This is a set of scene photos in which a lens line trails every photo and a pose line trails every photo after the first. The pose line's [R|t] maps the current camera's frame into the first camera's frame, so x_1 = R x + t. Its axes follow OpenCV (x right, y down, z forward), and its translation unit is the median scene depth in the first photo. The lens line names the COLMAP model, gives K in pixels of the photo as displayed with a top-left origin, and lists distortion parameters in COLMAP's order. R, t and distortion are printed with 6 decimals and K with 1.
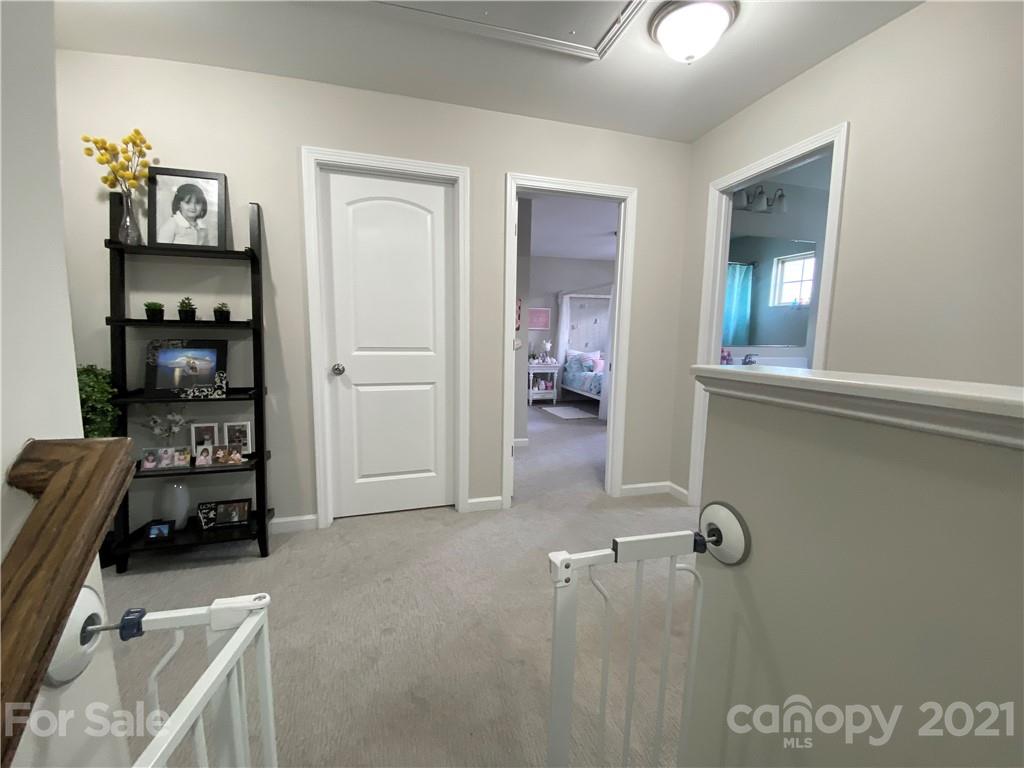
lens RADIAL K [[419.8, 0, 509.0], [0, 419.8, 385.0], [0, 0, 1]] dist [0.029234, -0.002455]
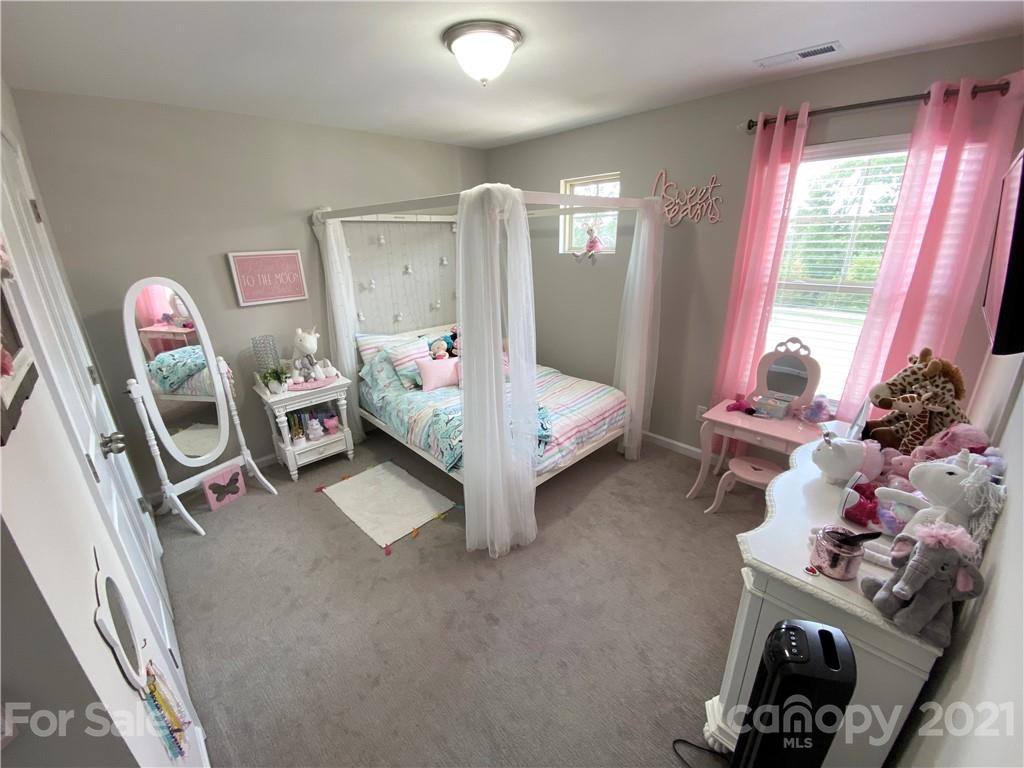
lens RADIAL K [[419.8, 0, 517.6], [0, 419.8, 384.2], [0, 0, 1]] dist [0.029234, -0.002455]
pose [[0.884632, -0.192382, 0.424753, 0.086367], [0.099686, 0.967889, 0.230768, -0.129397], [-0.455509, -0.161803, 0.875403, 0.494846]]
